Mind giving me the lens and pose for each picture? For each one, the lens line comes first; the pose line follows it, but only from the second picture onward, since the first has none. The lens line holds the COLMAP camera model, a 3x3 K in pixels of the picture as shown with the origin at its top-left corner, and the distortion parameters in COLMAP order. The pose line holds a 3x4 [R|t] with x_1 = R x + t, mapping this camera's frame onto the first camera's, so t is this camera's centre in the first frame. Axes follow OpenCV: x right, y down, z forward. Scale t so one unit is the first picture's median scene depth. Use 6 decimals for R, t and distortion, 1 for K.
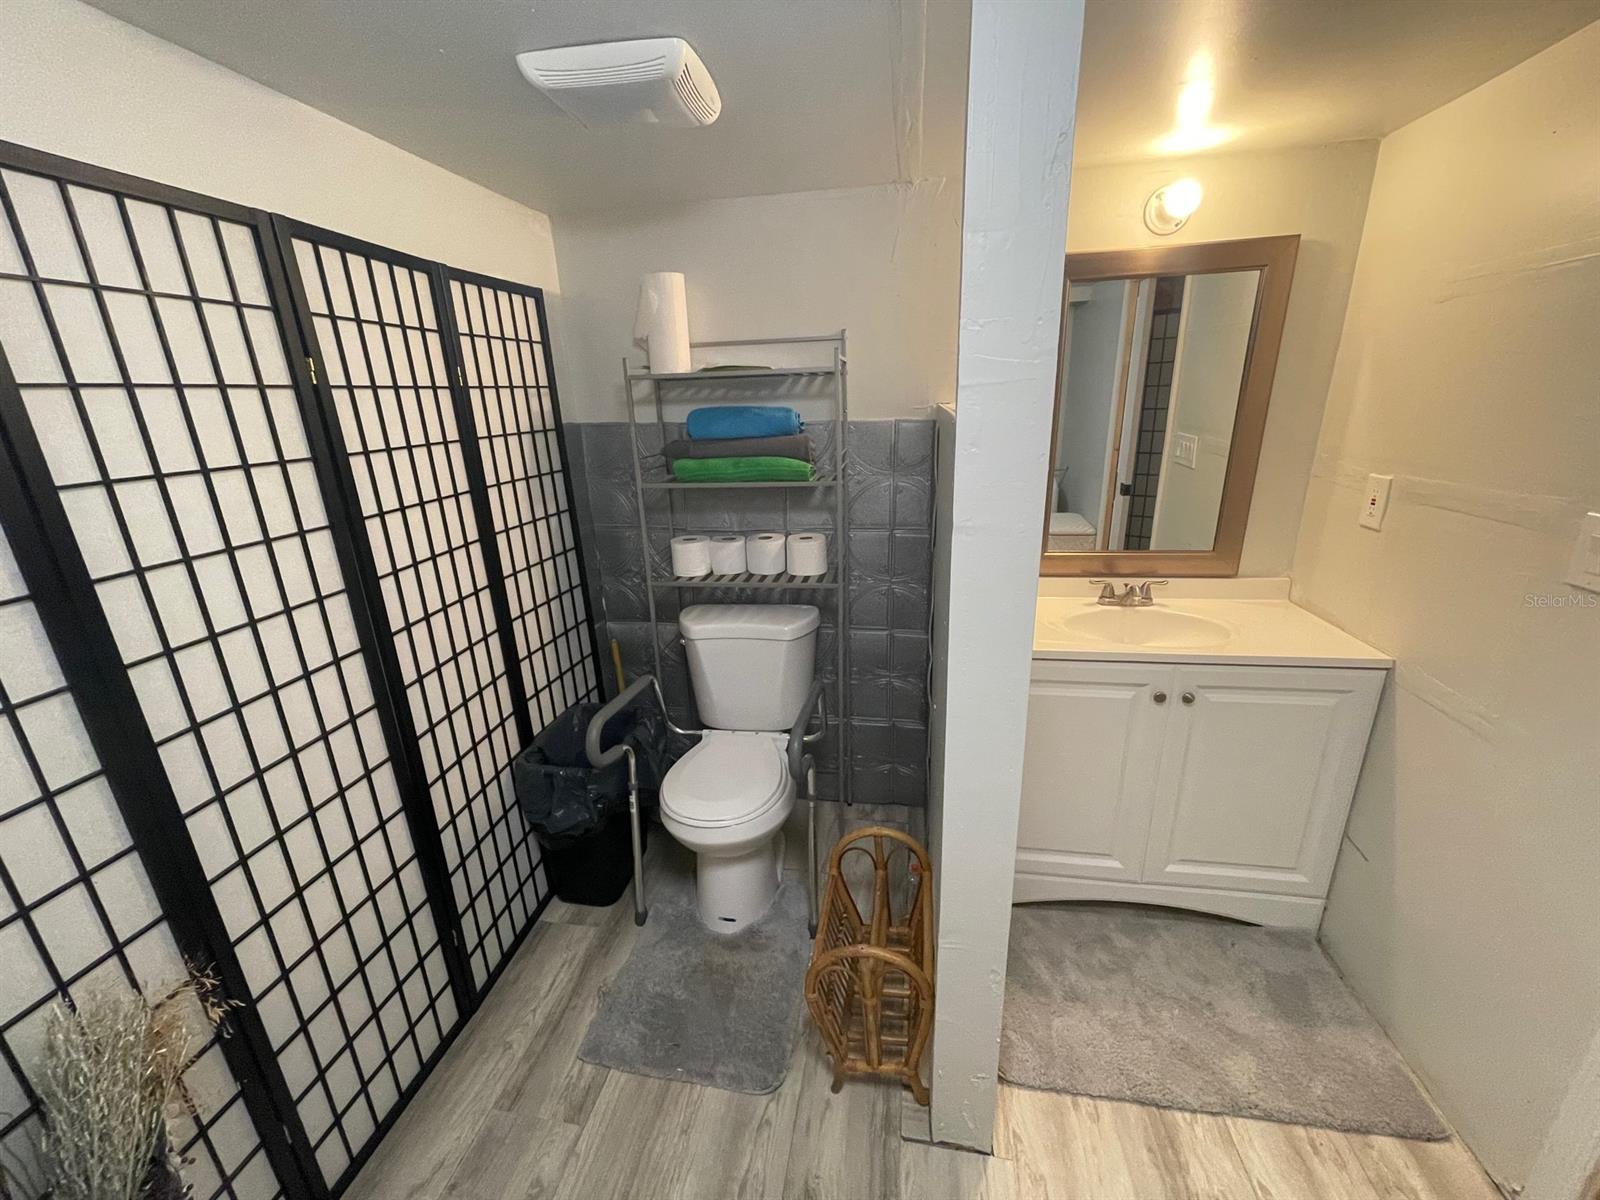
lens RADIAL K [[647.2, 0, 795.2], [0, 647.2, 607.2], [0, 0, 1]] dist [0.004662, 0.000896]
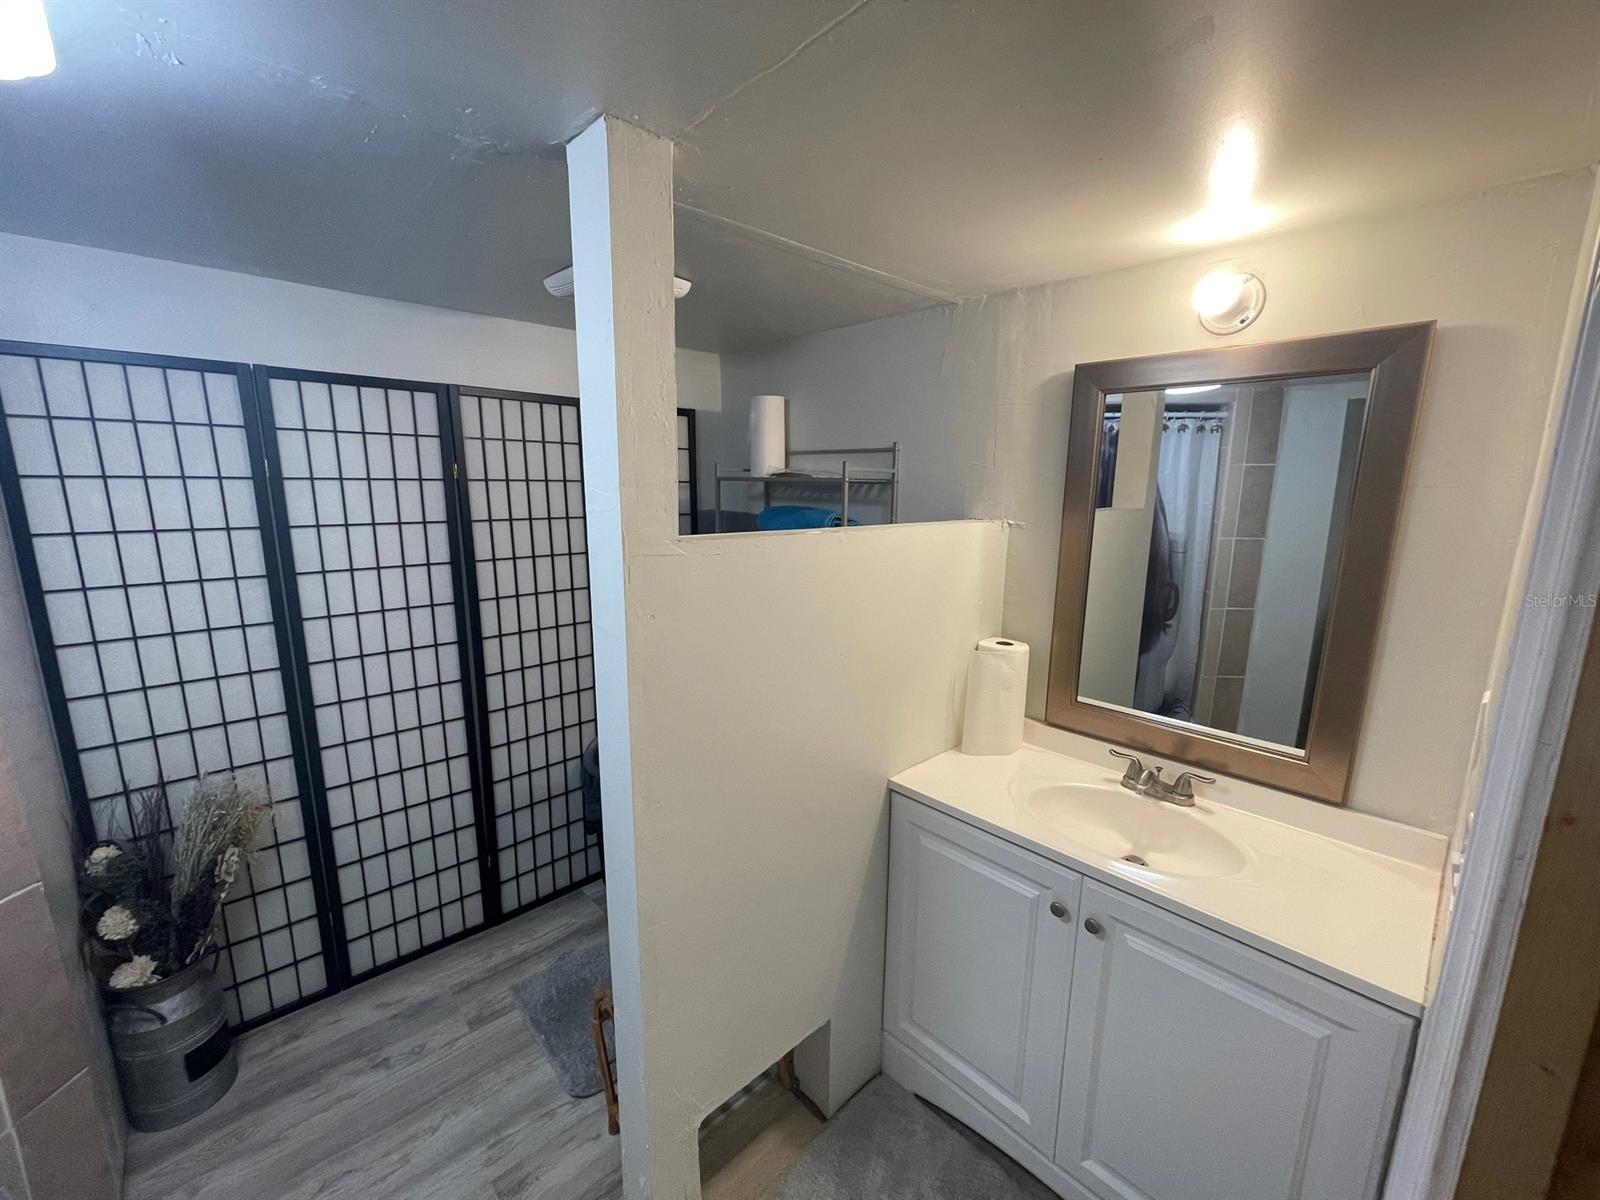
lens RADIAL K [[647.2, 0, 798.0], [0, 647.2, 610.3], [0, 0, 1]] dist [0.004662, 0.000896]
pose [[0.801209, 0.163351, -0.575656, 0.702188], [-0.227788, 0.972848, -0.040981, -0.107119], [0.553332, 0.163962, 0.816664, 0.135077]]
